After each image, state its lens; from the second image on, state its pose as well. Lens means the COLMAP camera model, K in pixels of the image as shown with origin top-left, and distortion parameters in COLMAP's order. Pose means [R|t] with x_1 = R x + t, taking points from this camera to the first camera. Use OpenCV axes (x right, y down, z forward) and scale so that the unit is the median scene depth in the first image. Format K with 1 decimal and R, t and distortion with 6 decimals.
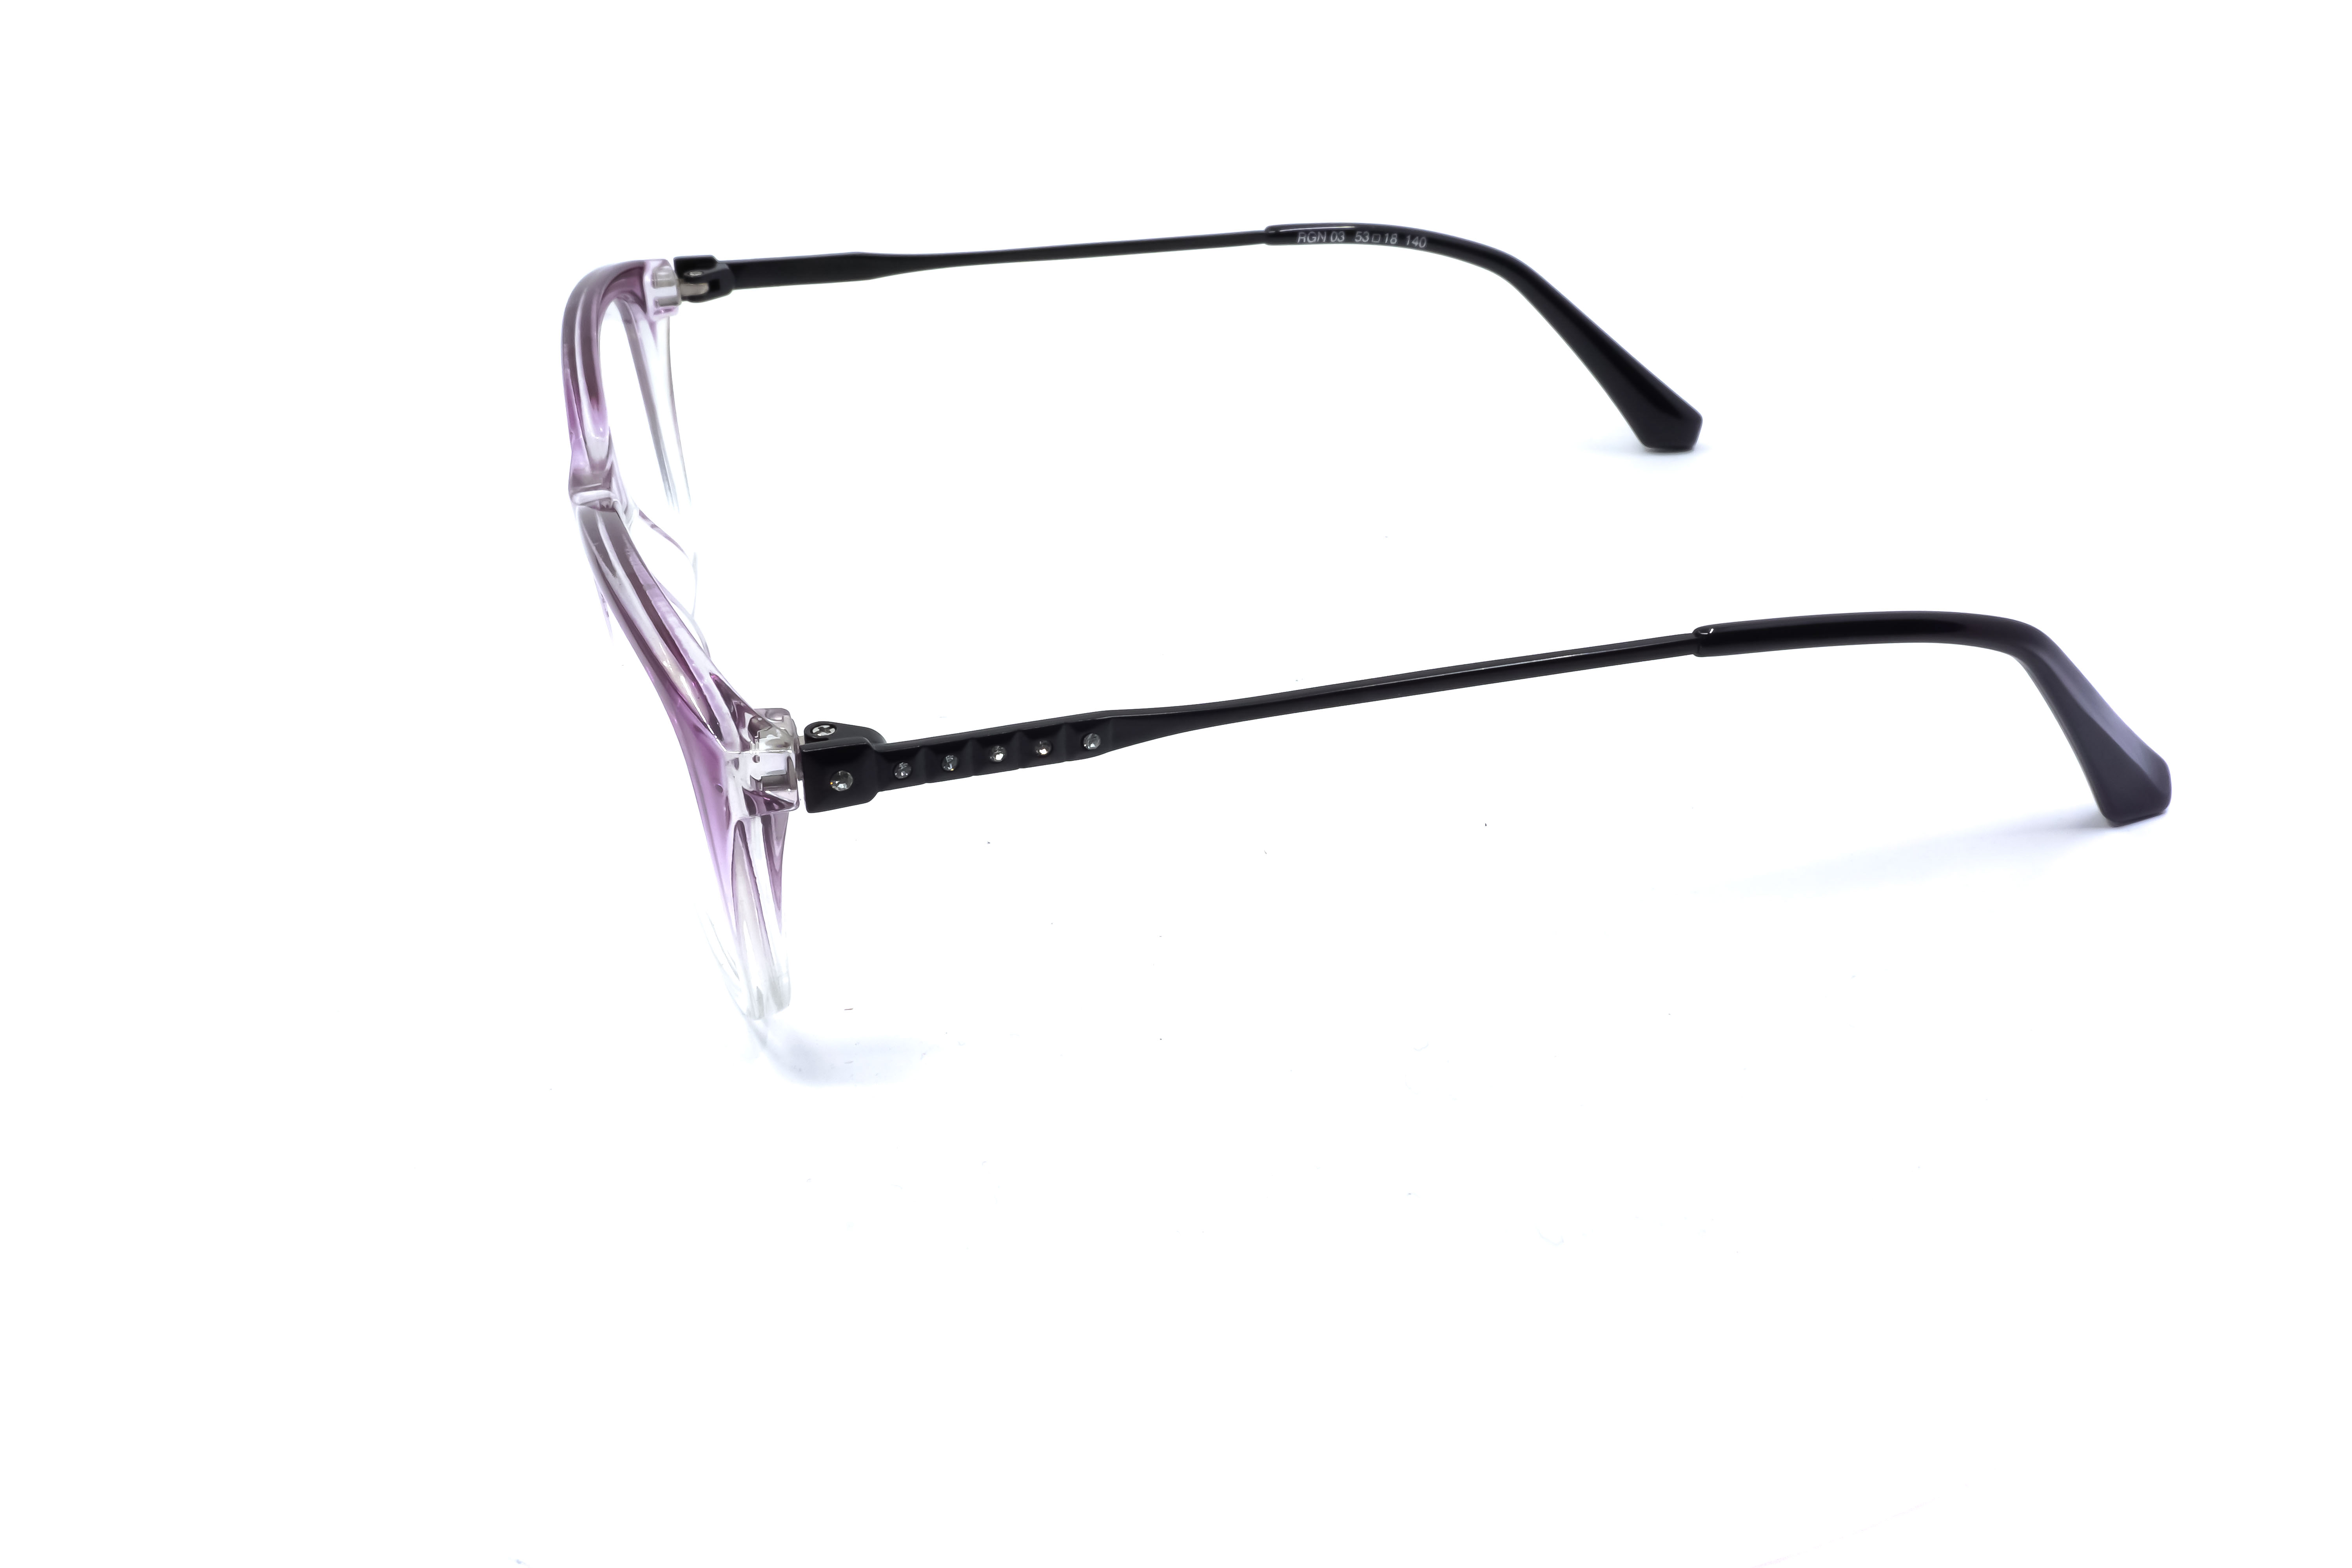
lens RADIAL K [[2299.0, 0, 1168.3], [0, 2299.0, 783.6], [0, 0, 1]] dist [-0.008718, 0.000000]
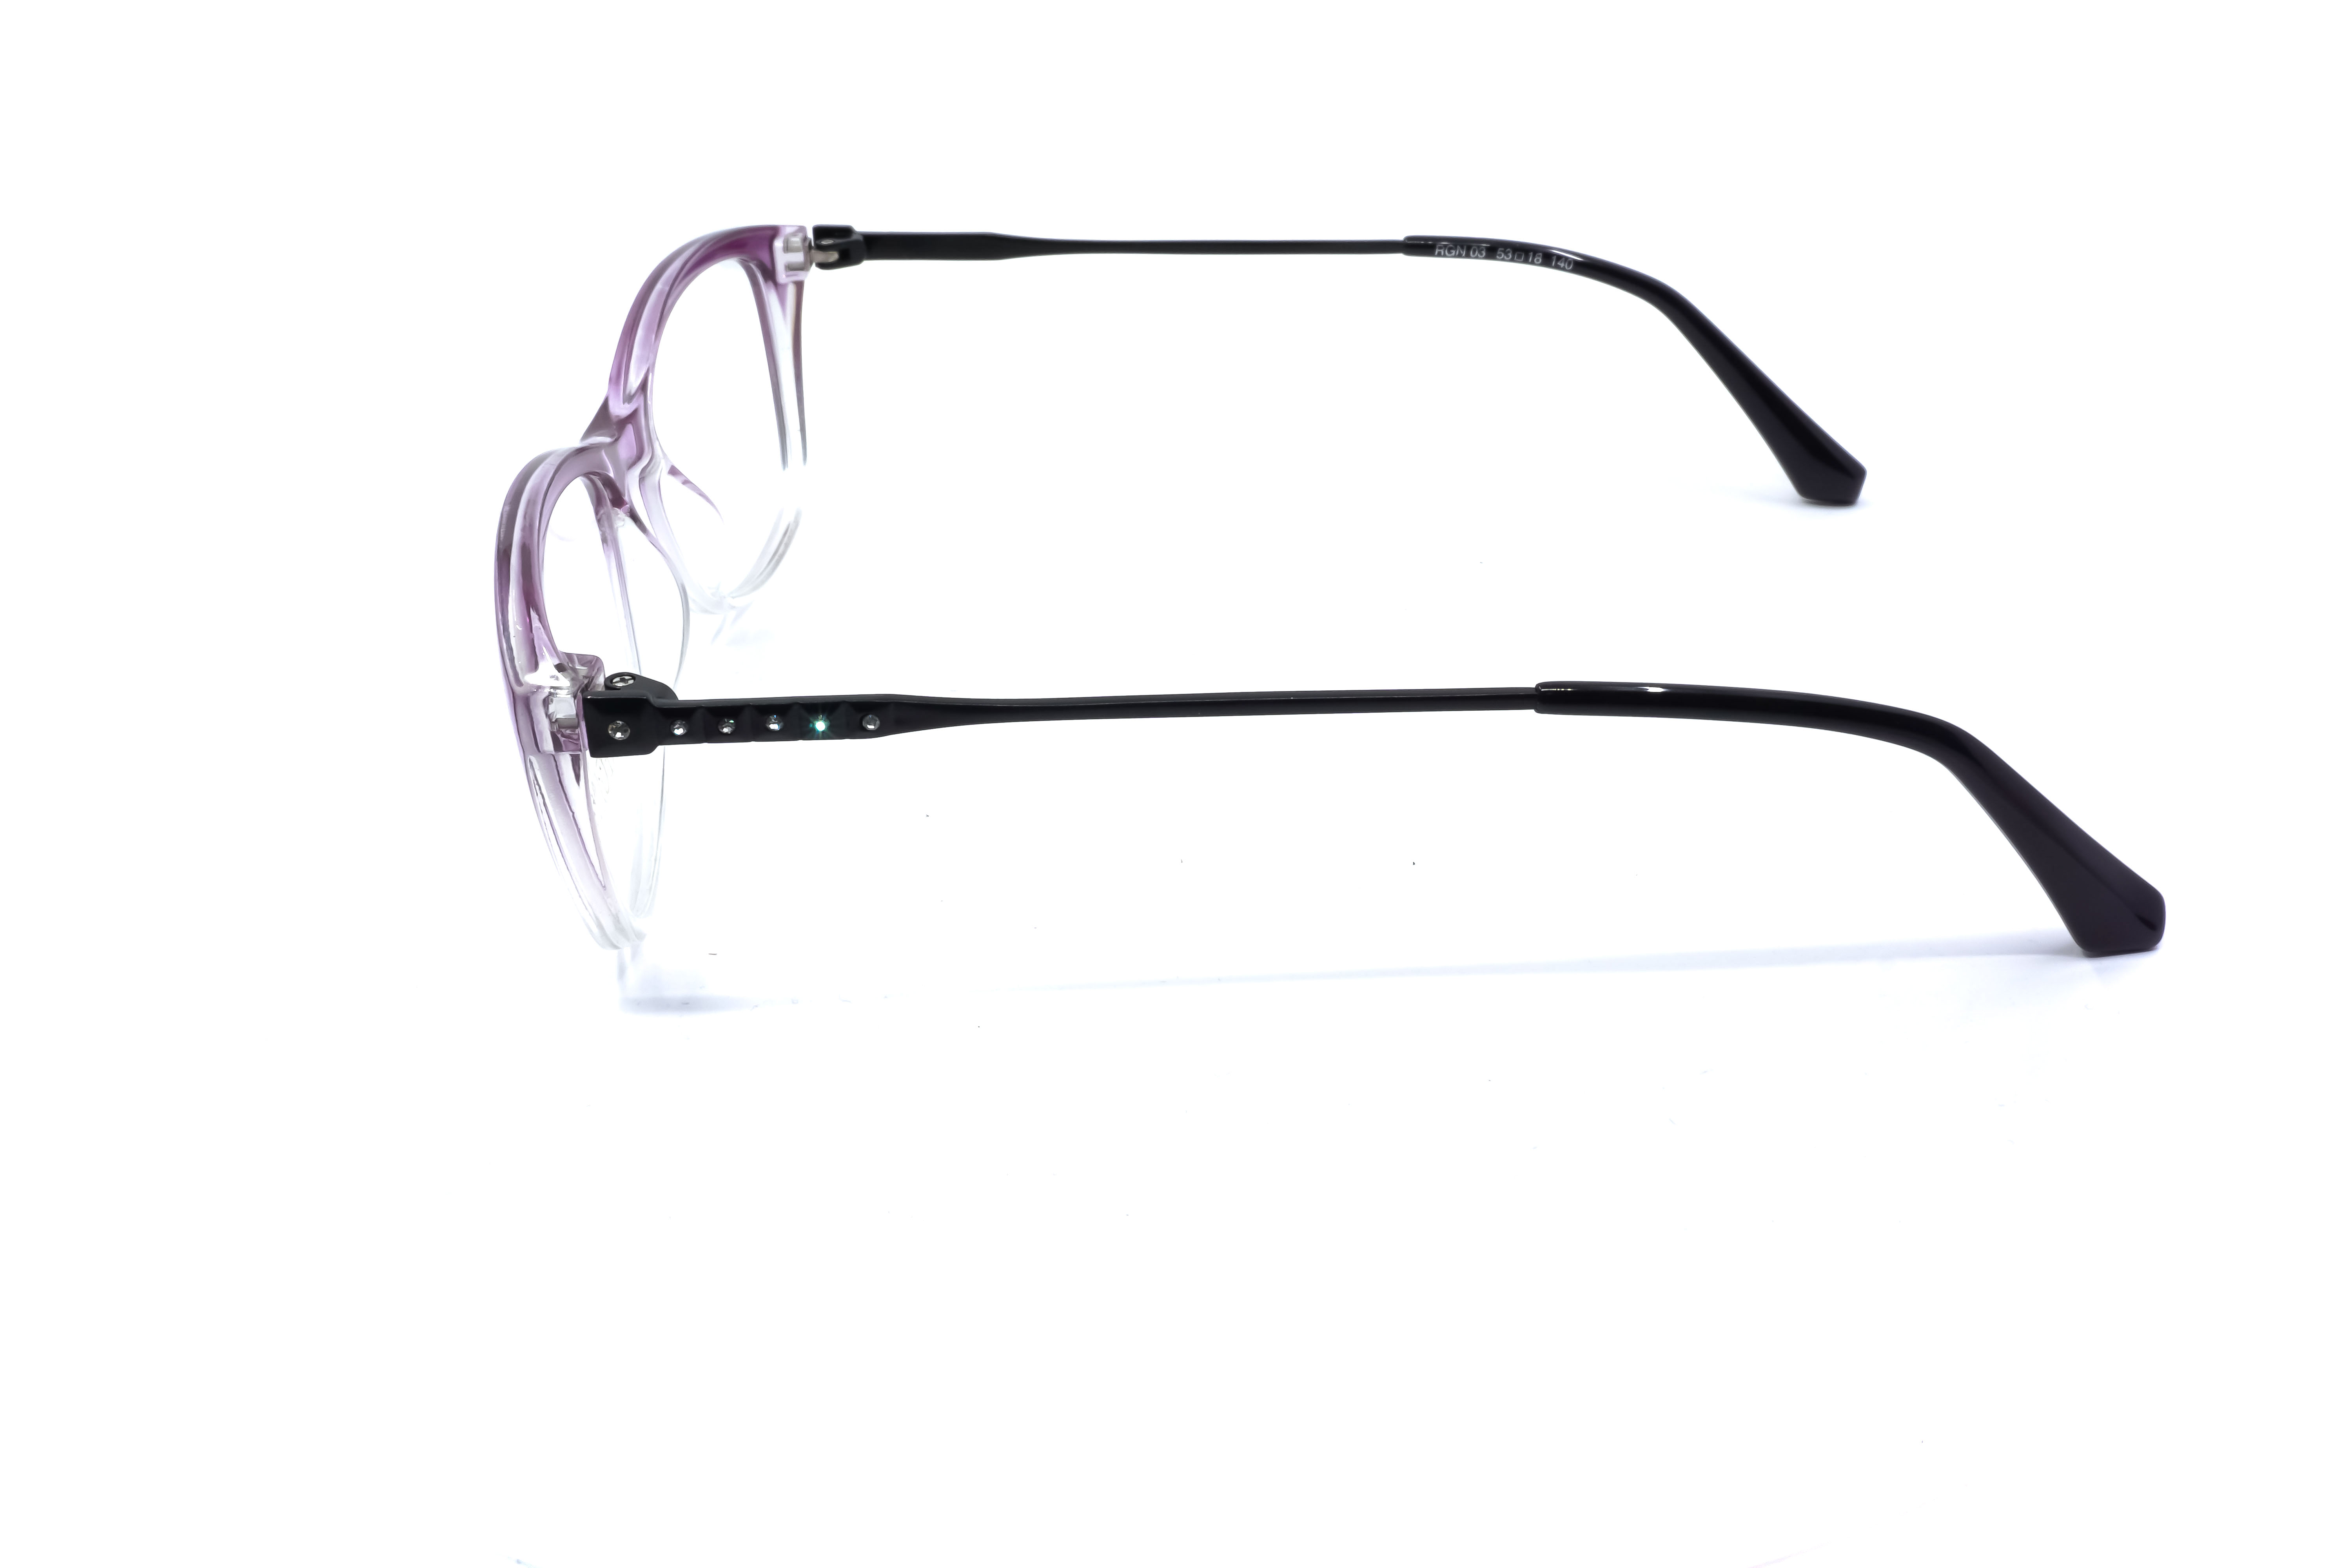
lens RADIAL K [[2299.0, 0, 1163.0], [0, 2299.0, 787.6], [0, 0, 1]] dist [-0.008718, 0.000000]
pose [[0.965735, 0.125449, -0.227196, 0.209070], [-0.124114, 0.992062, 0.020208, -0.016840], [0.227928, 0.008682, 0.973639, 0.024220]]
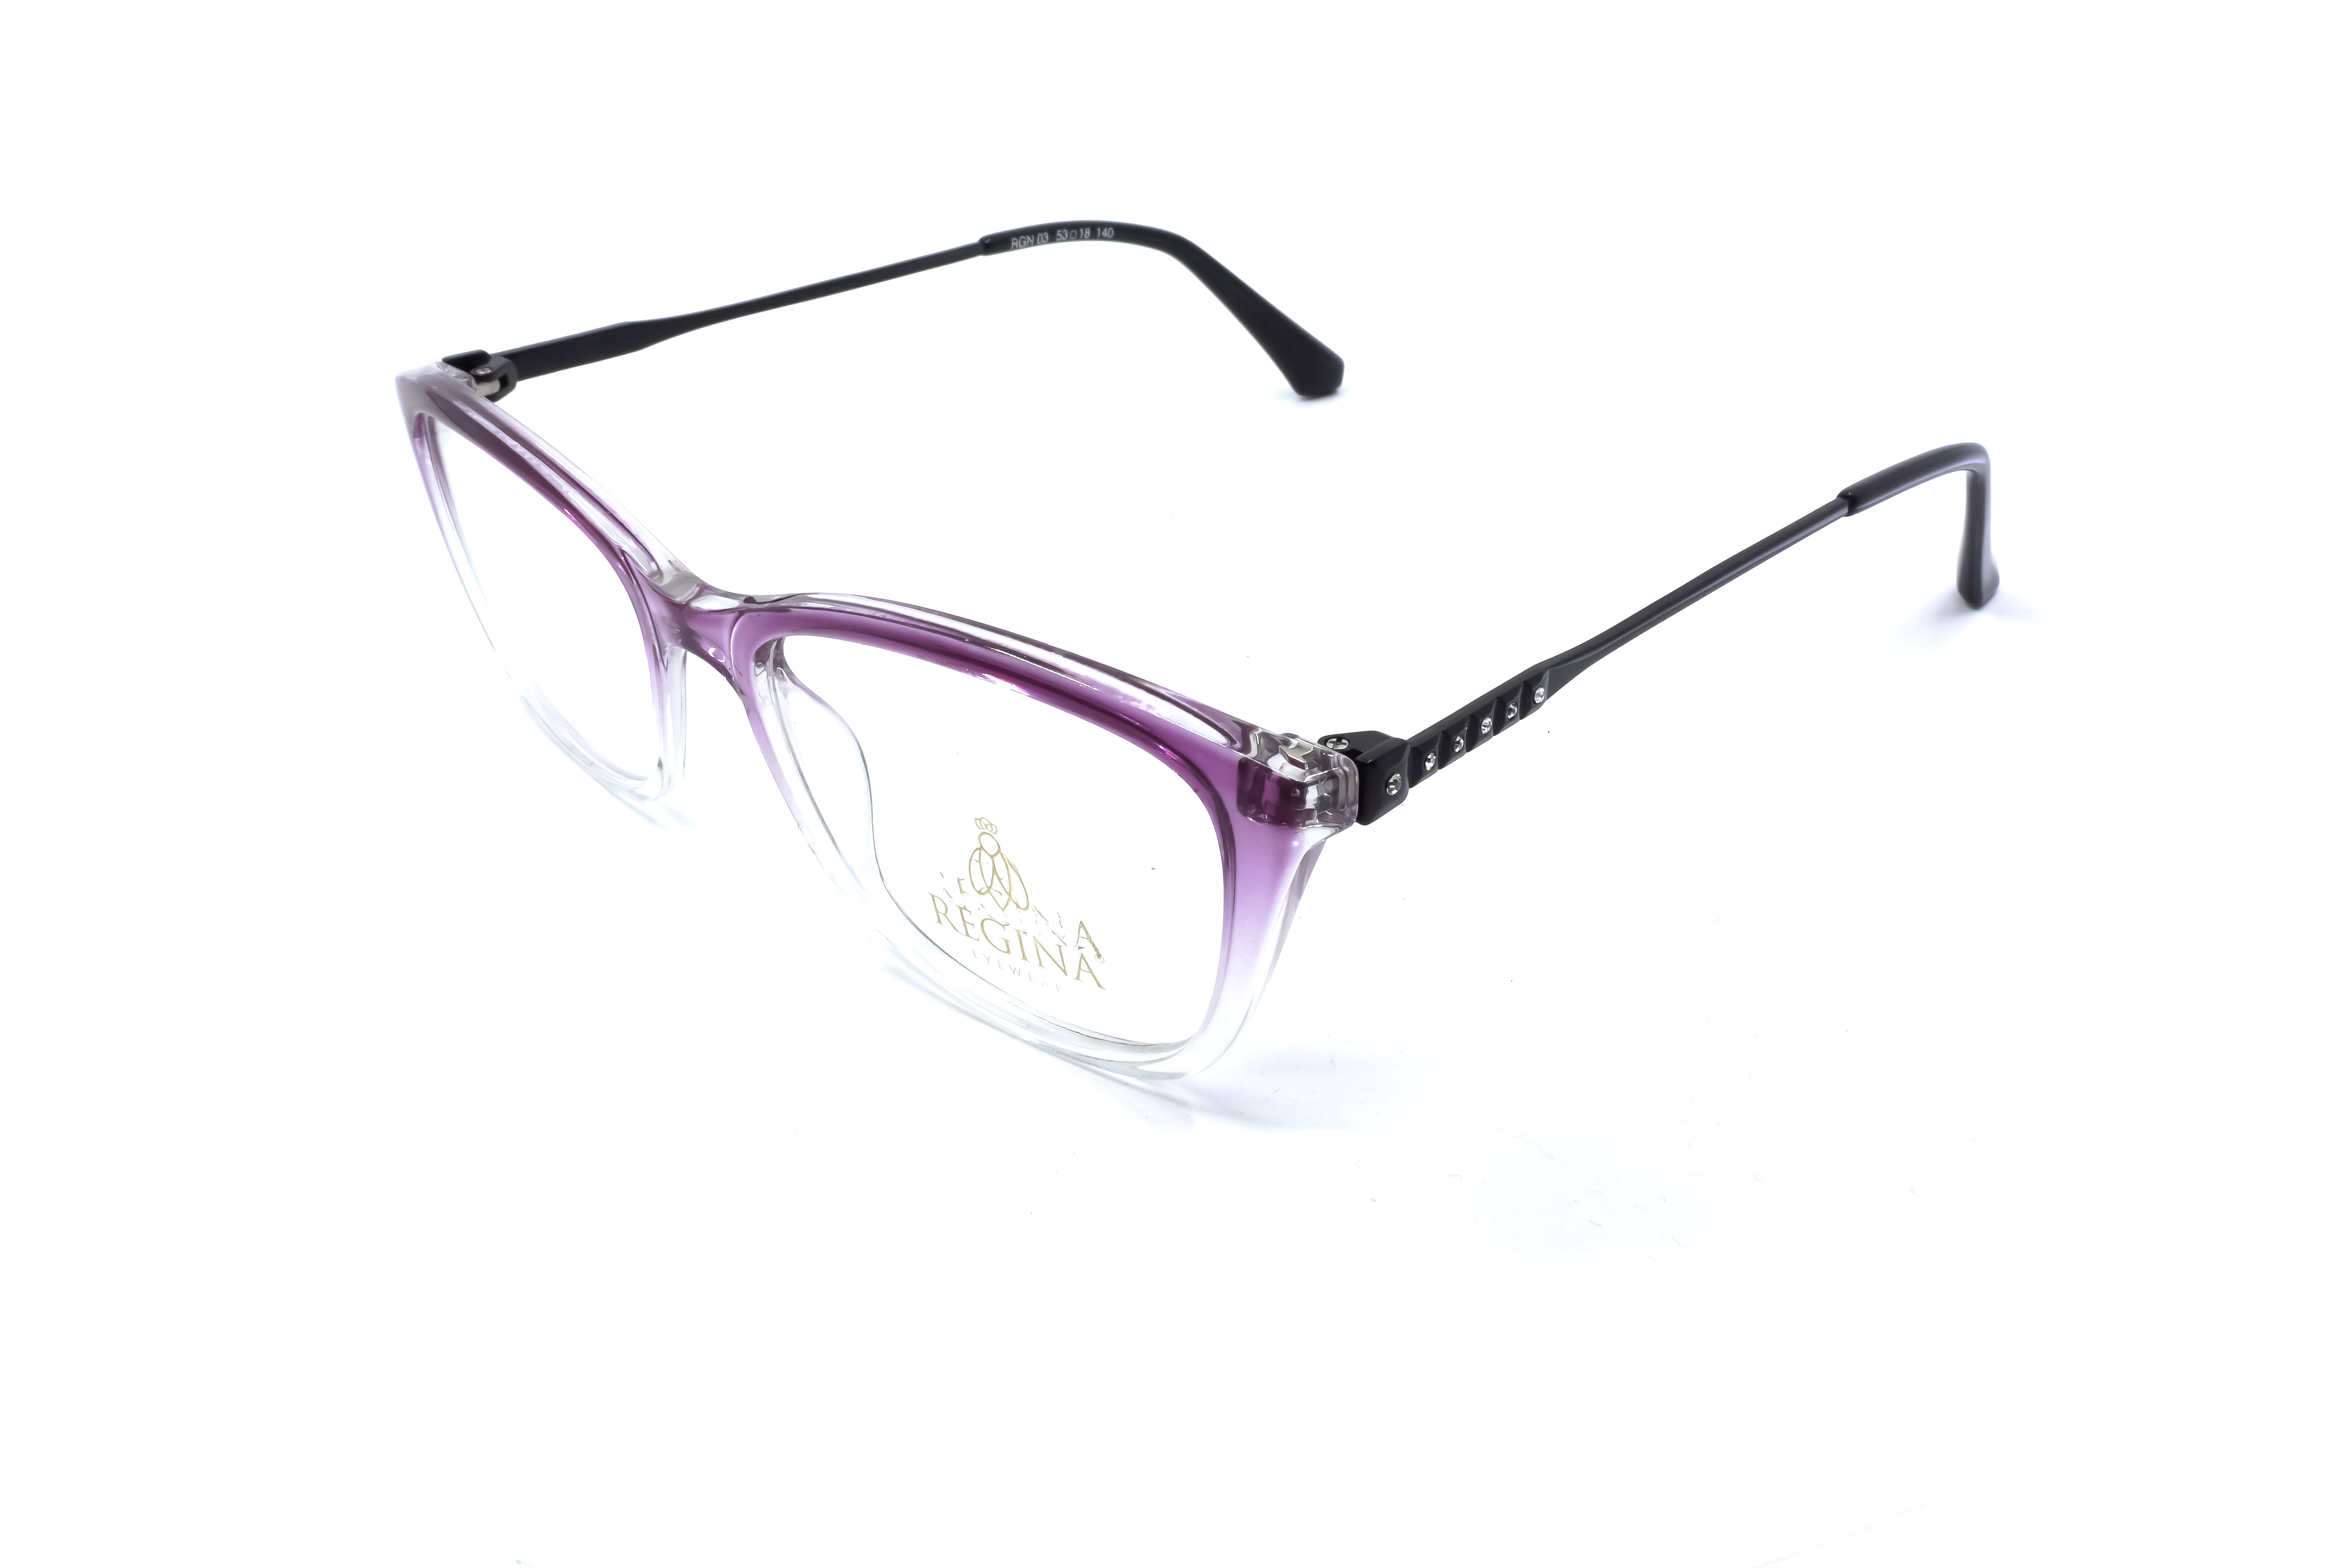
lens RADIAL K [[2299.0, 0, 1184.2], [0, 2299.0, 778.1], [0, 0, 1]] dist [-0.008718, 0.000000]
pose [[0.858919, -0.242255, 0.451188, -0.413782], [0.247202, 0.967724, 0.049002, -0.046226], [-0.448496, 0.069446, 0.891083, 0.098108]]
